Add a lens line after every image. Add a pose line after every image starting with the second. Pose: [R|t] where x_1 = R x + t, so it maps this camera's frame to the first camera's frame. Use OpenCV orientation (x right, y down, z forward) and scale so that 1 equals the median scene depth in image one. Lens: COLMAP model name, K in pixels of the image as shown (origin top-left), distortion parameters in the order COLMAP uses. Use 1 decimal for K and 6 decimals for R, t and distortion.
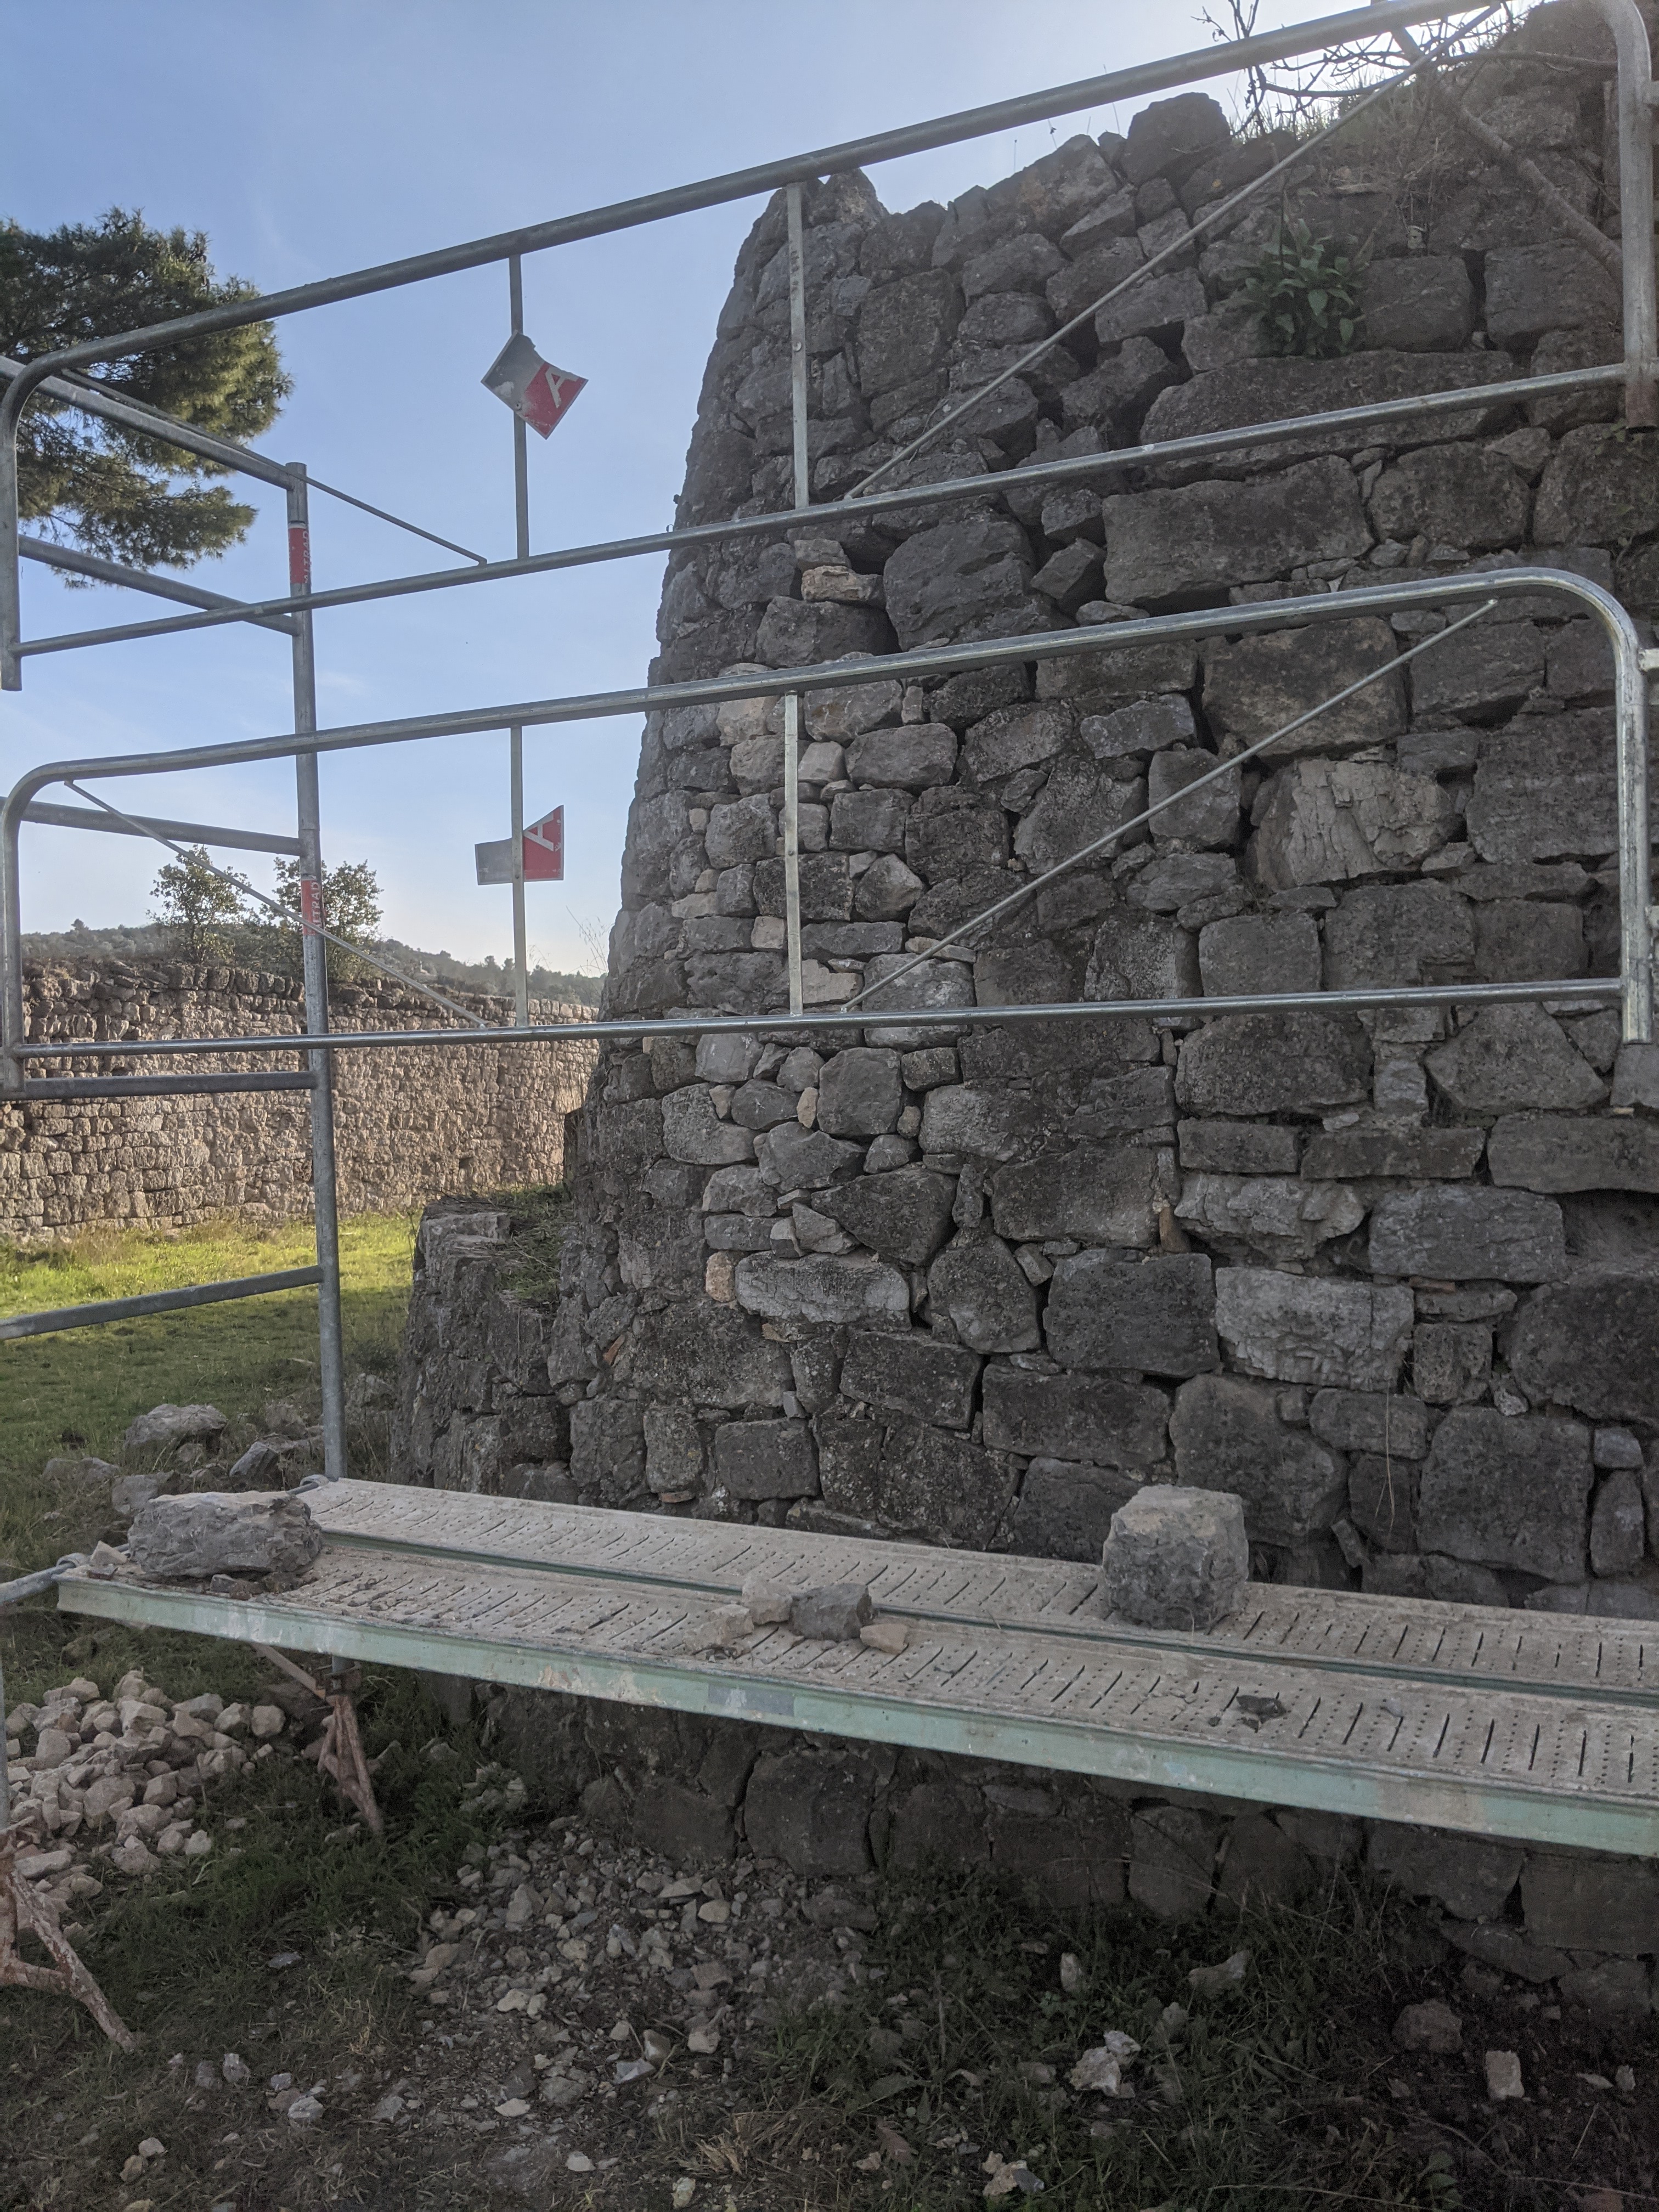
lens RADIAL K [[1788.7, 0, 807.1], [0, 1788.7, 1091.7], [0, 0, 1]] dist [0.078522, -0.142727]
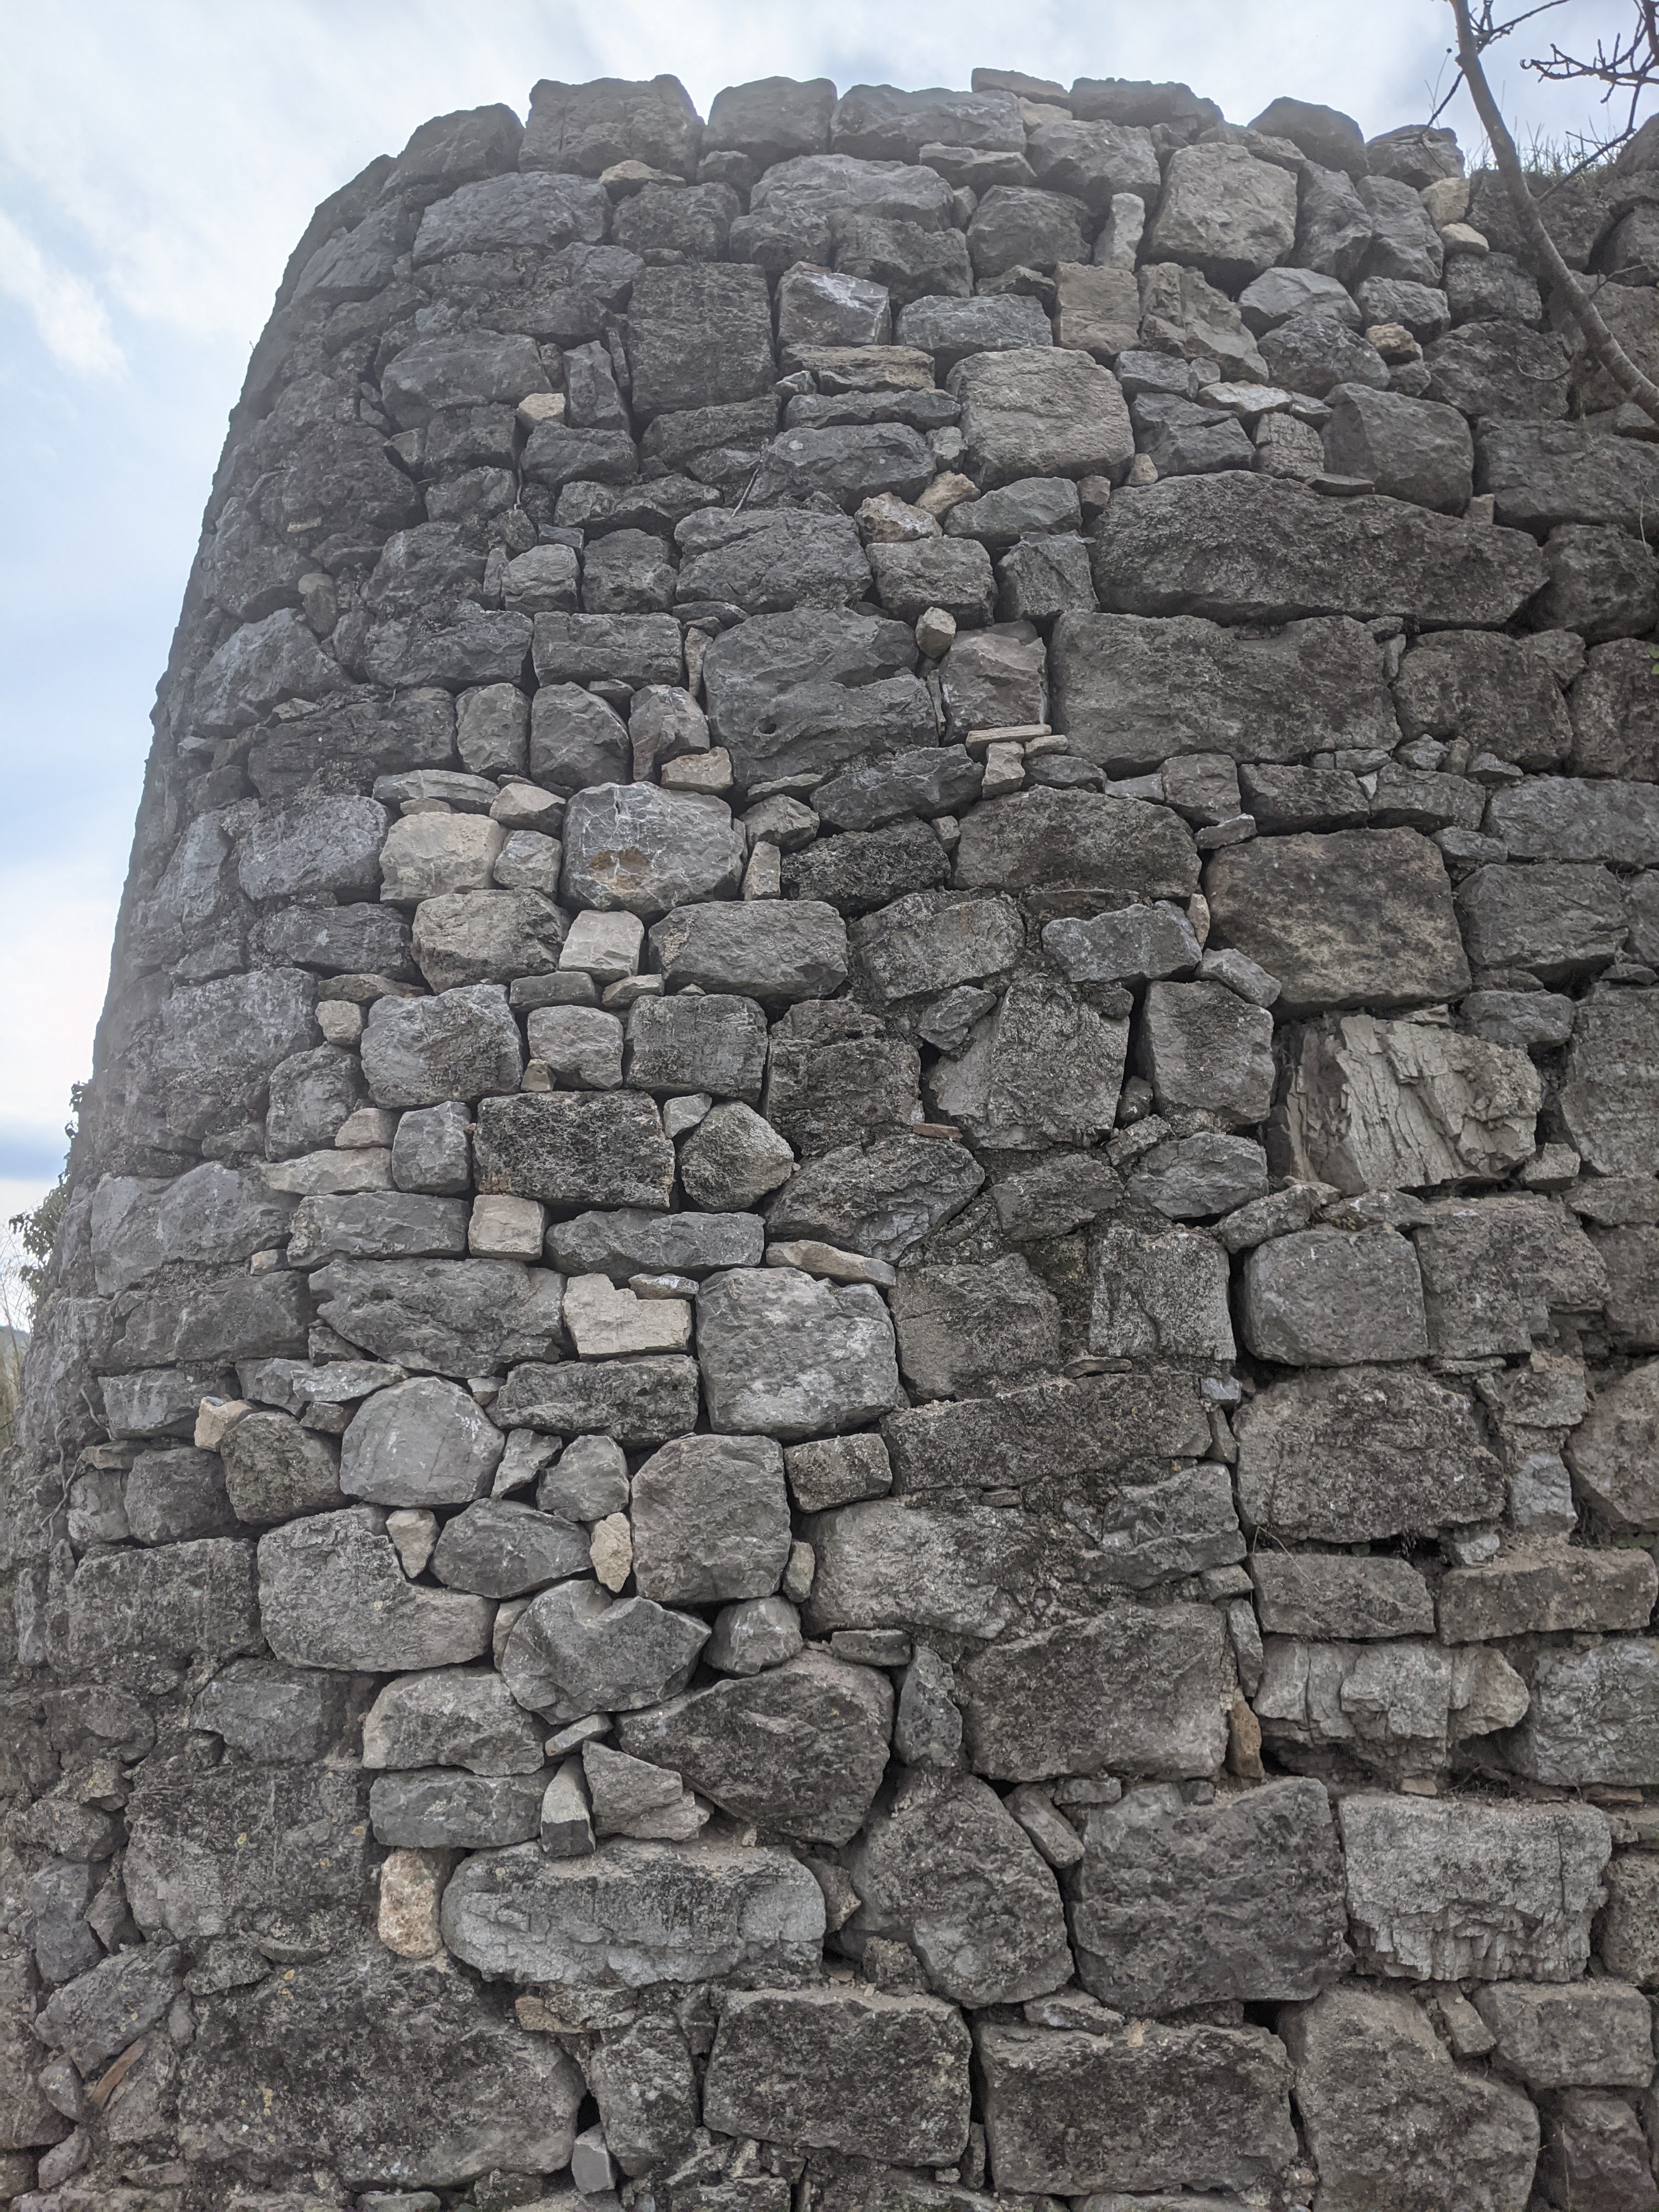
lens RADIAL K [[1788.7, 0, 843.1], [0, 1788.7, 1097.5], [0, 0, 1]] dist [0.078522, -0.142727]
pose [[0.852060, 0.080736, 0.517180, -0.242391], [0.013859, 0.984207, -0.176476, -0.030651], [-0.523260, 0.157536, 0.837485, 0.507221]]
